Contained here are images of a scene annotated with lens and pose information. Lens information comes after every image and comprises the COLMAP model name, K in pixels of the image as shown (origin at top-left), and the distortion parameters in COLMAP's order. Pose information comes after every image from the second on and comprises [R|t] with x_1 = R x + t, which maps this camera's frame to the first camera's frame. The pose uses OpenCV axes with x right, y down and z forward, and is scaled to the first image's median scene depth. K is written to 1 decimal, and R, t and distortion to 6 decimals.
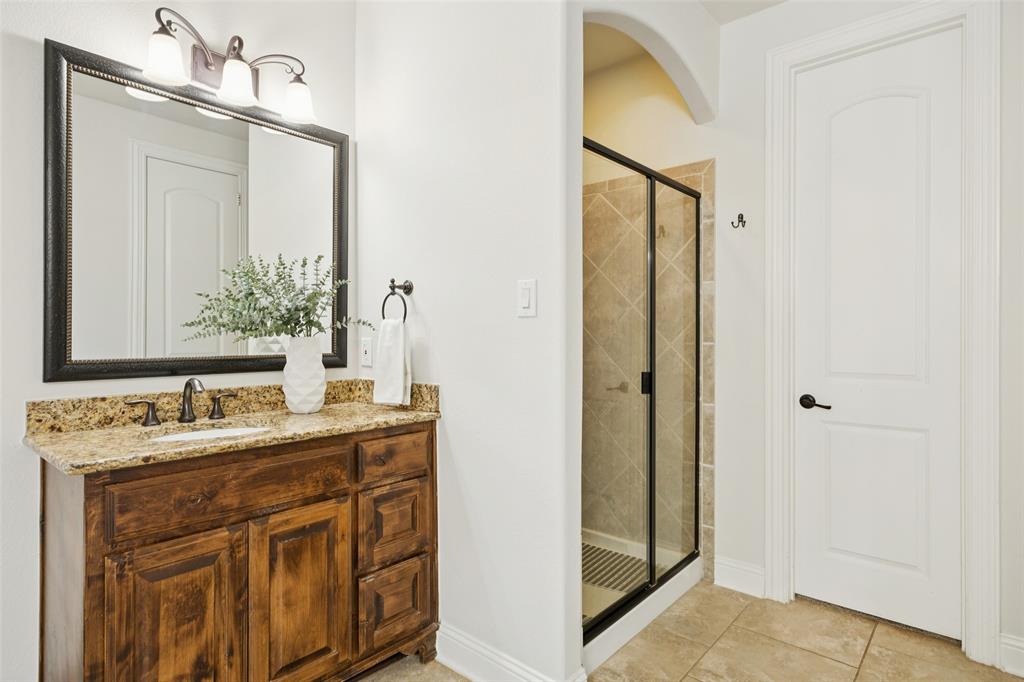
lens RADIAL K [[540.3, 0, 510.9], [0, 540.3, 338.4], [0, 0, 1]] dist [0.004561, -0.000324]
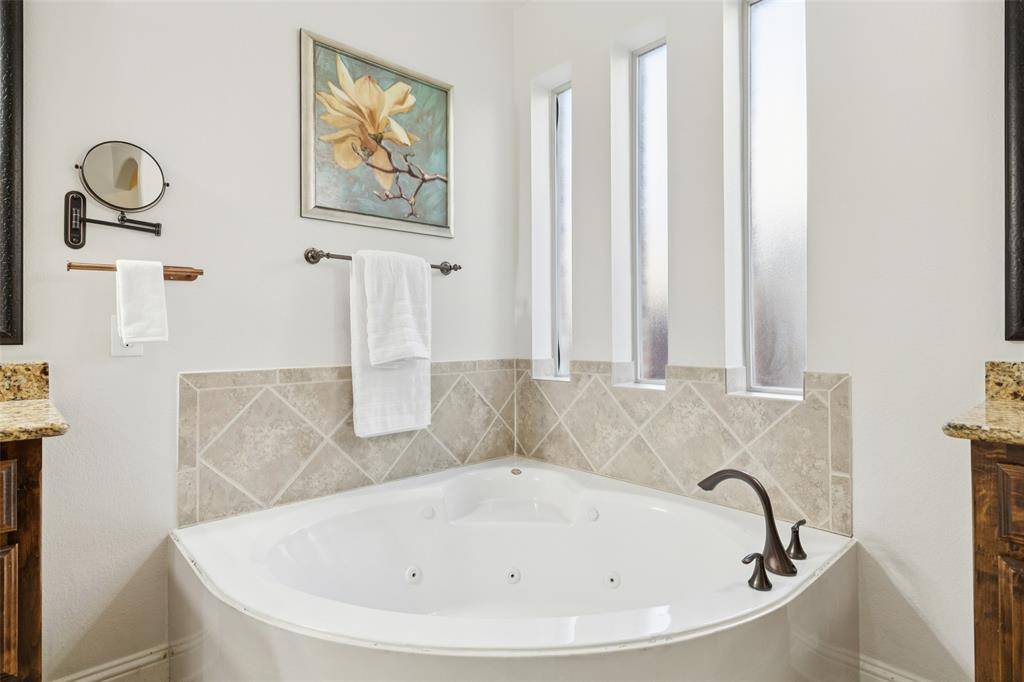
lens RADIAL K [[540.3, 0, 512.5], [0, 540.3, 334.2], [0, 0, 1]] dist [0.004561, -0.000324]
pose [[-0.112447, -0.000332, -0.993658, 0.067752], [-0.005992, 0.999982, 0.000344, 0.069396], [0.993640, 0.005992, -0.112447, 0.296404]]
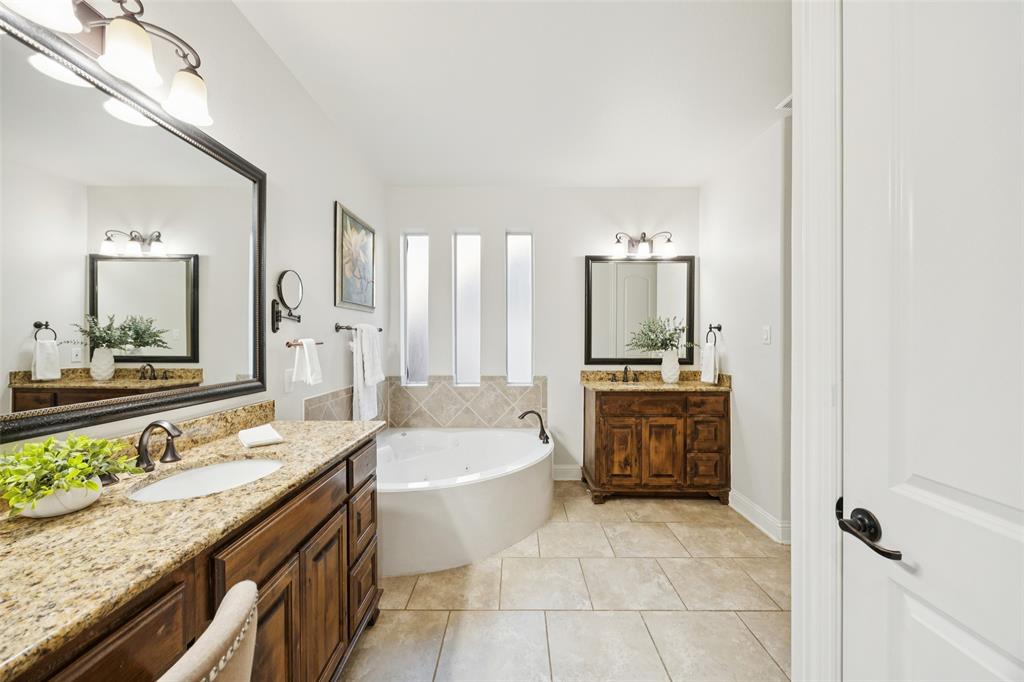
lens RADIAL K [[389.6, 0, 513.7], [0, 389.6, 342.9], [0, 0, 1]] dist [-0.004844, 0.000120]
pose [[0.647005, 0.002362, -0.762482, 0.543243], [-0.003631, 0.999993, 0.000016, -0.040091], [0.762477, 0.002758, 0.647009, -0.710672]]
